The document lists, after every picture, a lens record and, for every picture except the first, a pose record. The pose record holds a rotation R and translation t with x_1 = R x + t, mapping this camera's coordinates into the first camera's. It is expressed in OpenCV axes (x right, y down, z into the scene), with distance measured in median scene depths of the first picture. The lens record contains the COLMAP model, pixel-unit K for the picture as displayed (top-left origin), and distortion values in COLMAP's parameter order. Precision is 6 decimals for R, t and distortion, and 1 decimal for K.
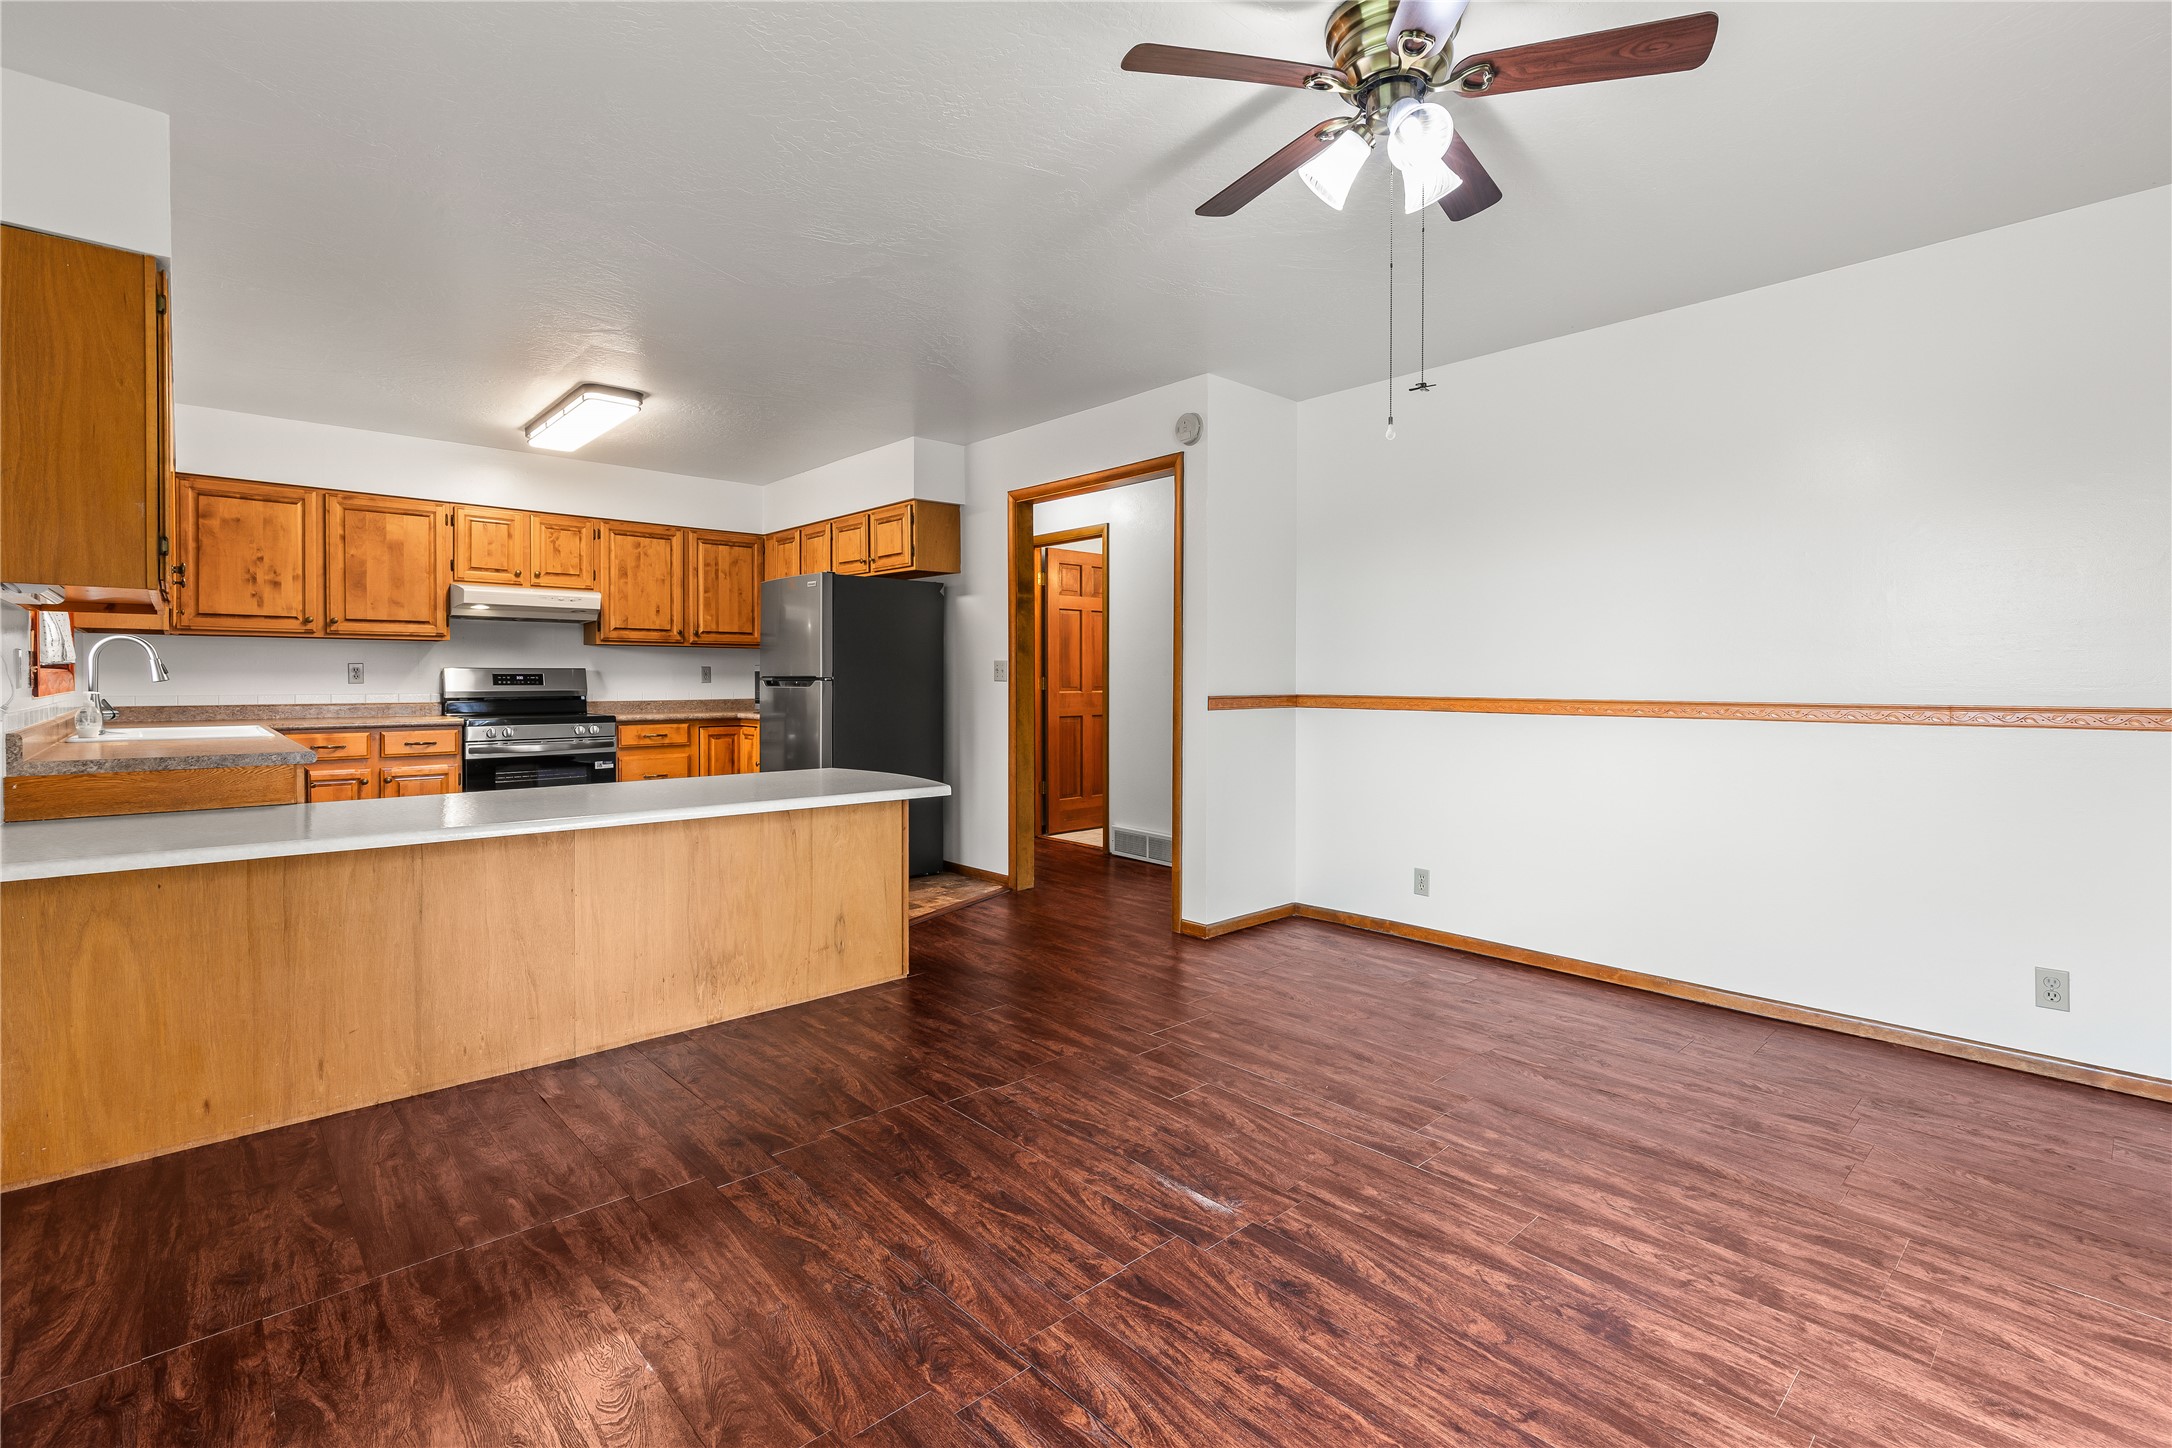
lens RADIAL K [[991.4, 0, 1079.7], [0, 991.4, 696.4], [0, 0, 1]] dist [0.023111, 0.000059]
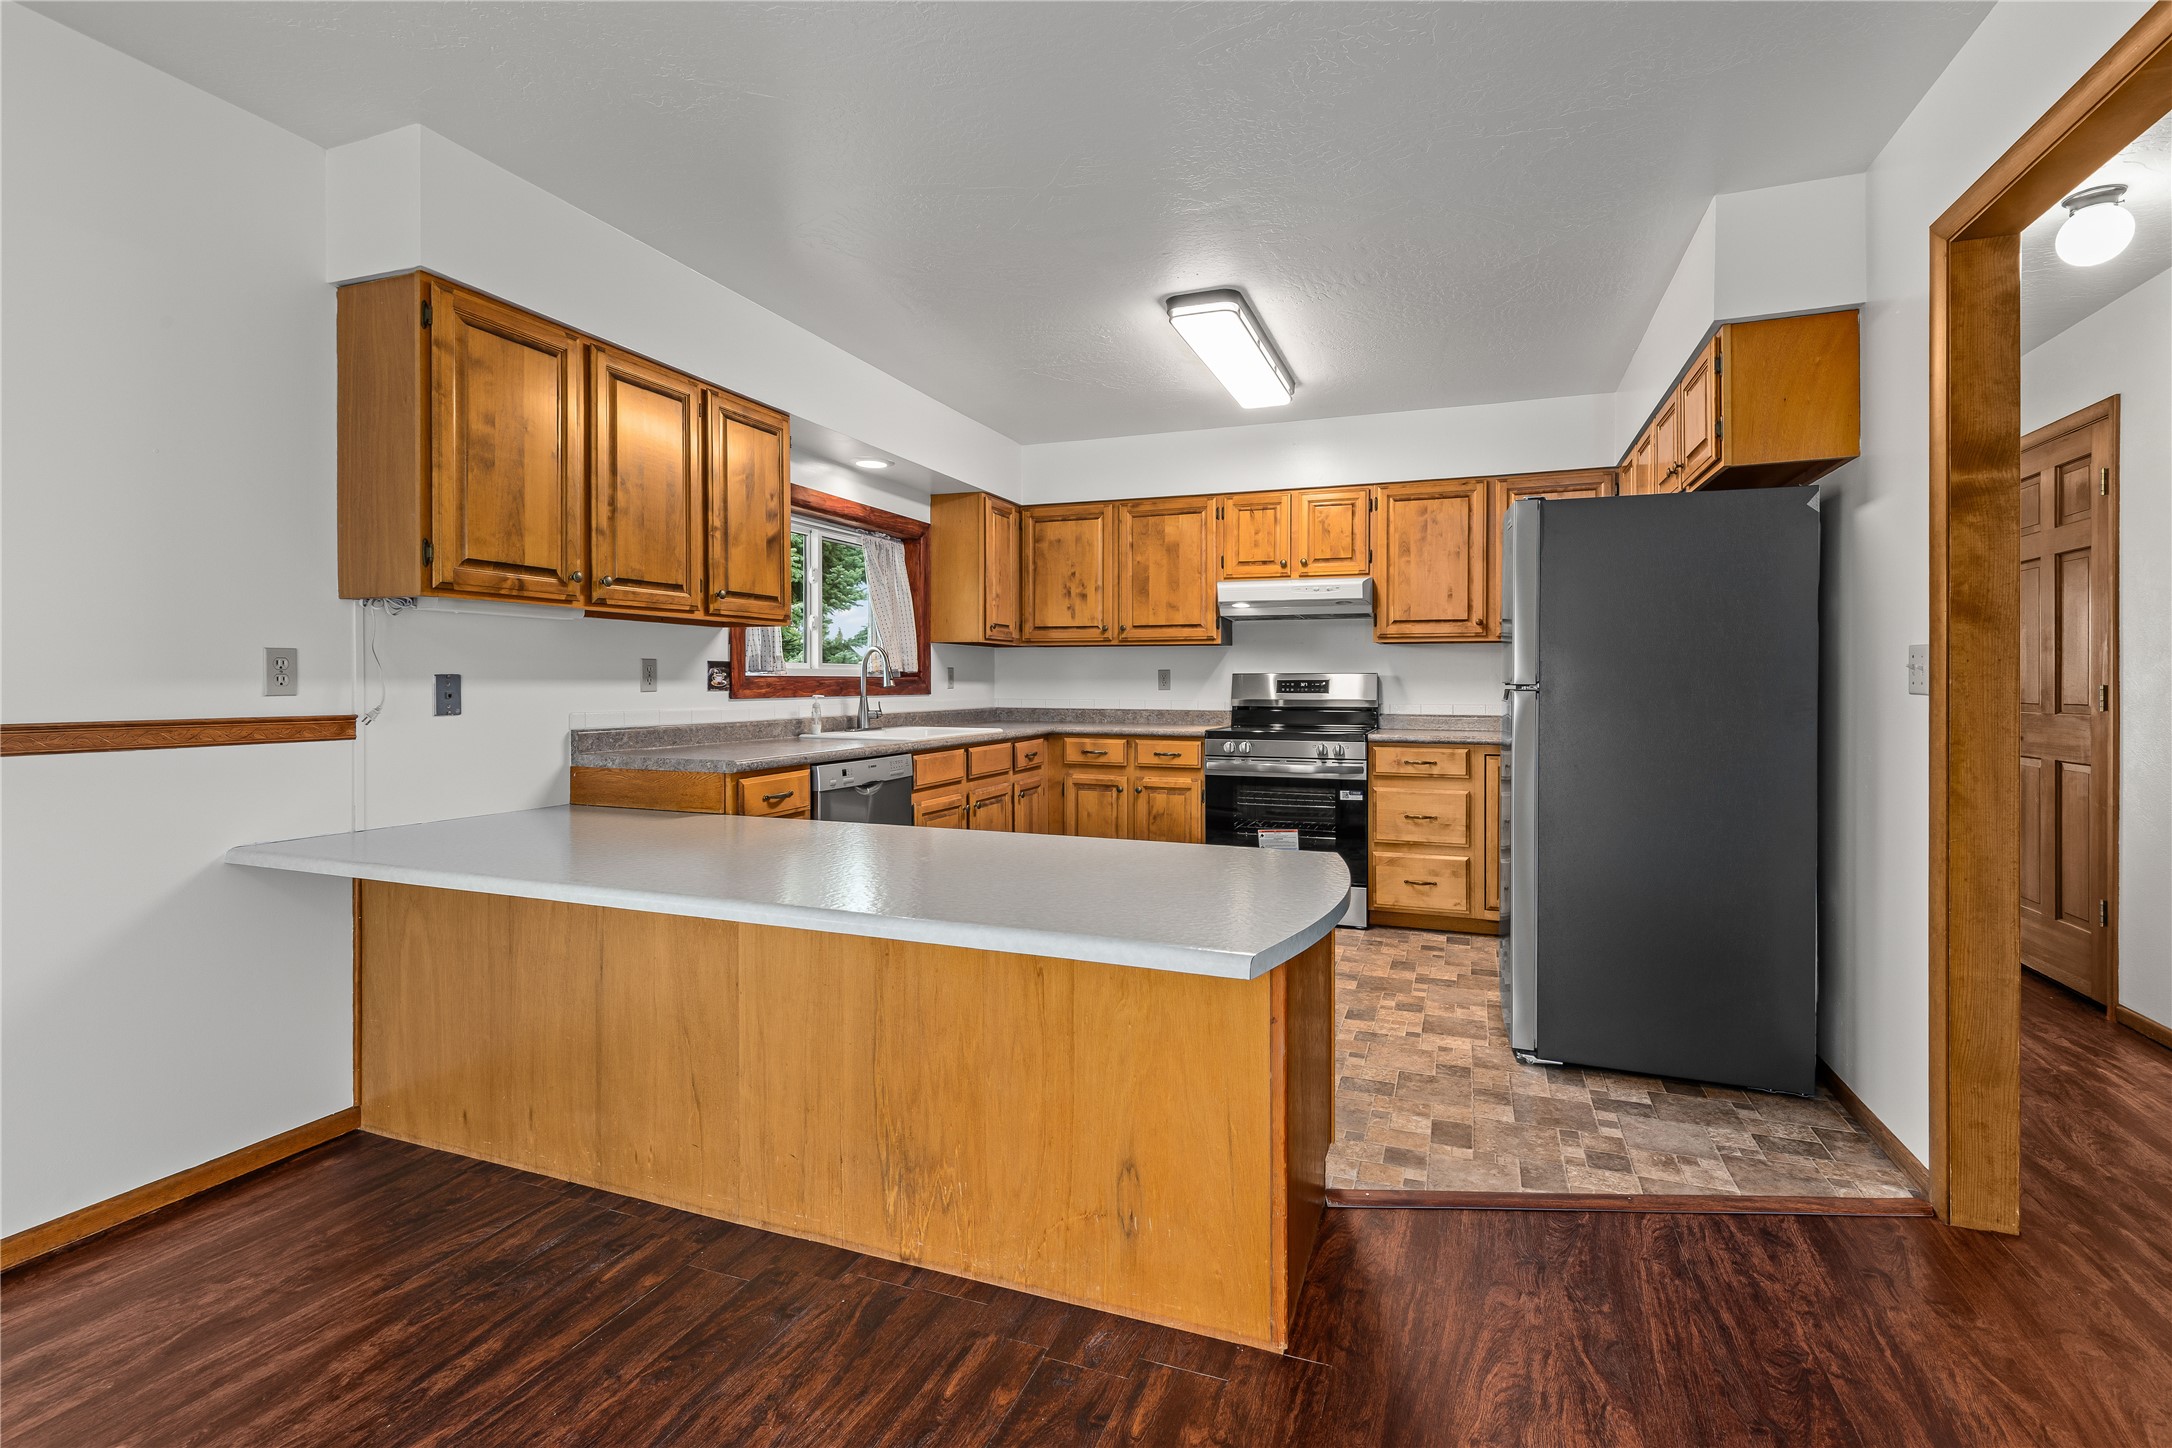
lens RADIAL K [[987.8, 0, 1092.1], [0, 987.8, 685.1], [0, 0, 1]] dist [0.011013, 0.000235]
pose [[0.461450, 0.002789, -0.887162, 0.128772], [-0.019026, 0.999796, -0.006753, -0.010039], [0.886962, 0.019996, 0.461409, 0.502389]]
